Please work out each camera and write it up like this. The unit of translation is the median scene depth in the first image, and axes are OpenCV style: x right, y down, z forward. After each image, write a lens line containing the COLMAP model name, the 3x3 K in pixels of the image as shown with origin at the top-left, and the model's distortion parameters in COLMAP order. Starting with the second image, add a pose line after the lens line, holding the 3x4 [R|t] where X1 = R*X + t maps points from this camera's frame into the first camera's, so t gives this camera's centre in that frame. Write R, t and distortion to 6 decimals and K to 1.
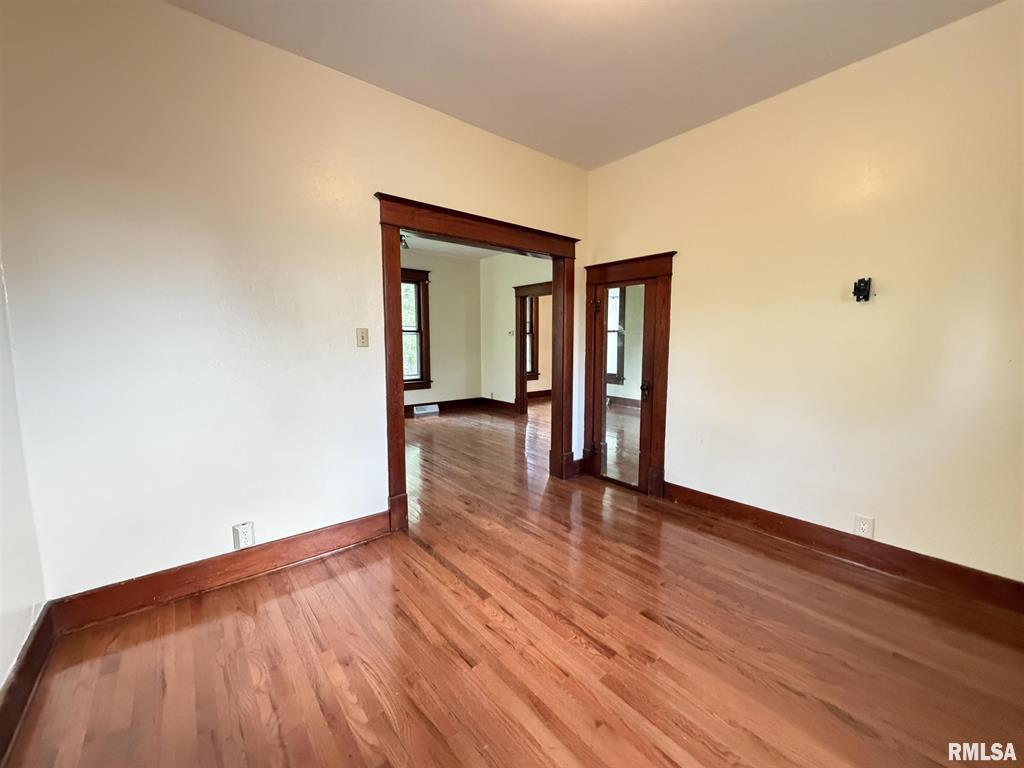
lens RADIAL K [[407.3, 0, 516.2], [0, 407.3, 382.4], [0, 0, 1]] dist [0.002344, -0.000239]
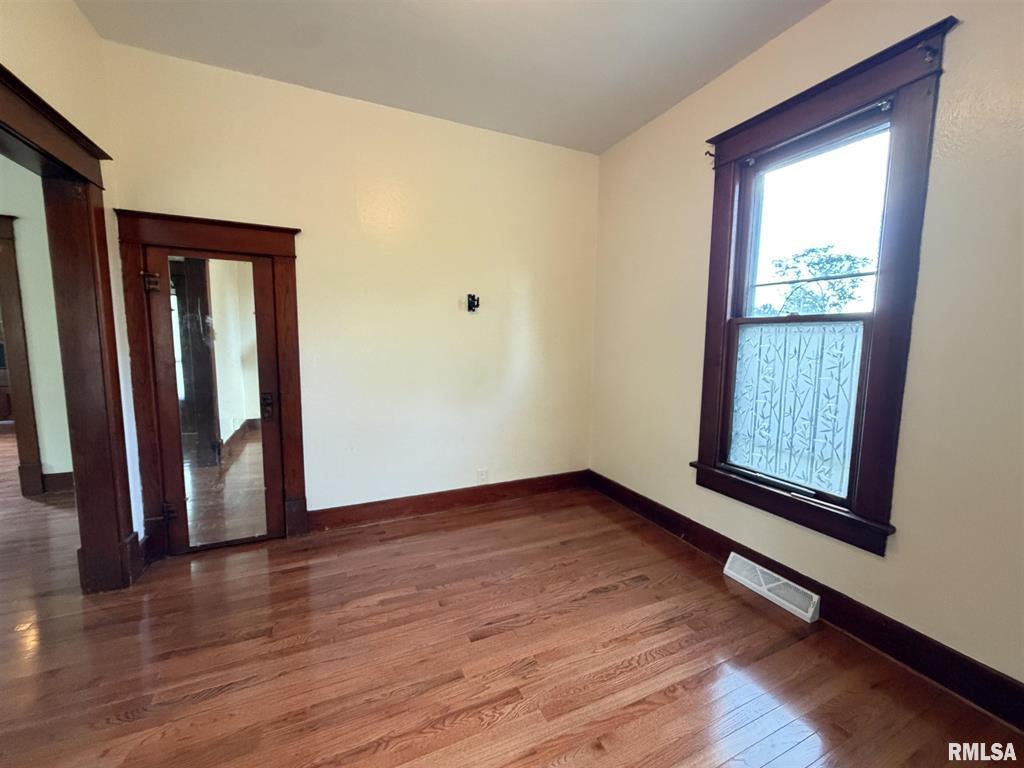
lens RADIAL K [[407.3, 0, 503.7], [0, 407.3, 388.8], [0, 0, 1]] dist [0.002344, -0.000239]
pose [[0.272138, -0.115322, 0.955323, -0.430303], [0.089044, 0.991551, 0.094330, -0.068202], [-0.958130, 0.059396, 0.280107, 0.567347]]
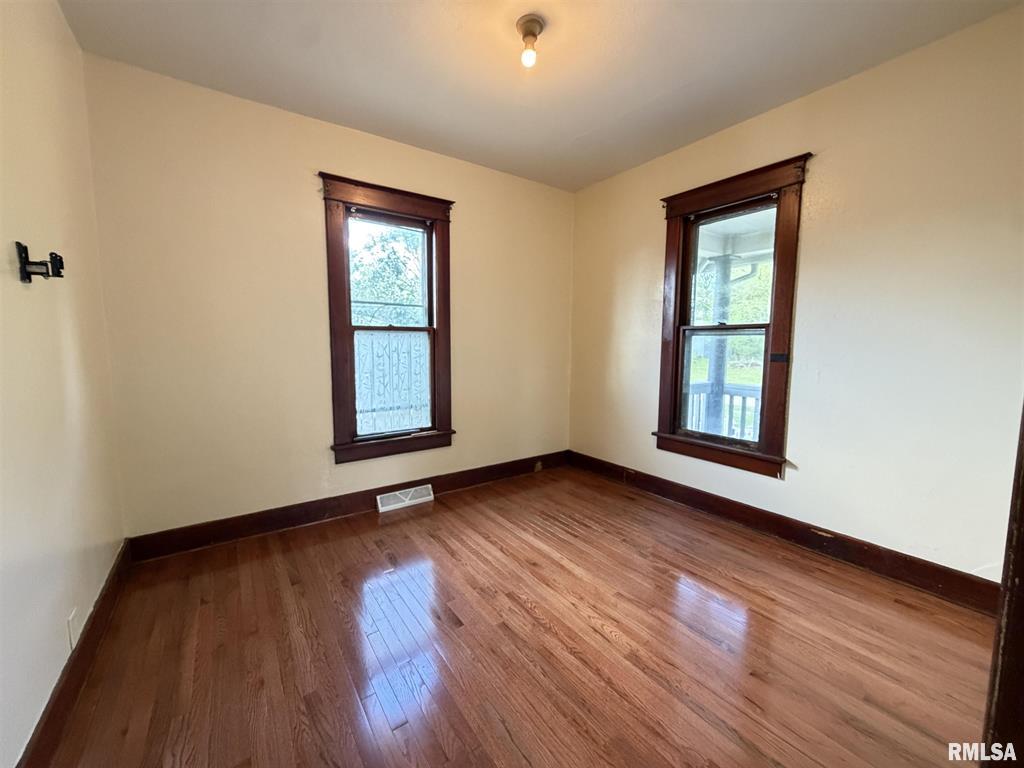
lens RADIAL K [[407.3, 0, 520.2], [0, 407.3, 389.2], [0, 0, 1]] dist [0.002344, -0.000239]
pose [[-0.997909, -0.011192, 0.063652, 0.098746], [0.002533, 0.977364, 0.211550, -0.172418], [-0.064579, 0.211269, -0.975292, 1.618591]]
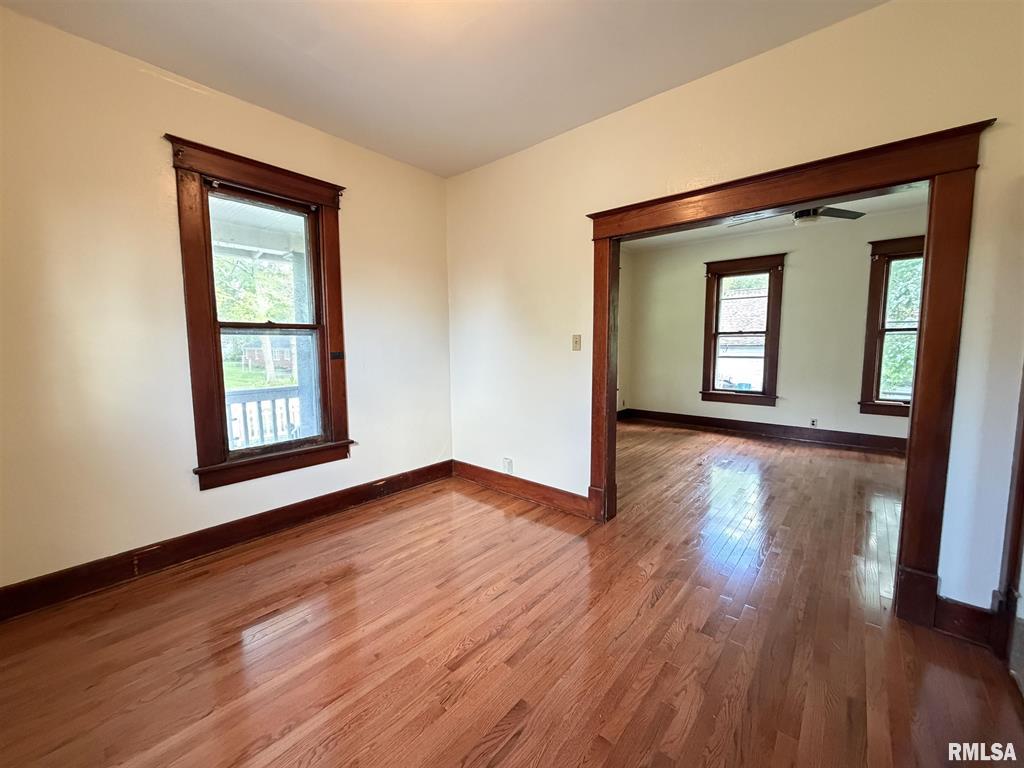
lens RADIAL K [[407.3, 0, 503.0], [0, 407.3, 383.1], [0, 0, 1]] dist [0.002344, -0.000239]
pose [[0.156242, 0.095147, -0.983125, 0.886544], [-0.095129, 0.992172, 0.080904, -0.078032], [0.983127, 0.080884, 0.164070, 0.699244]]
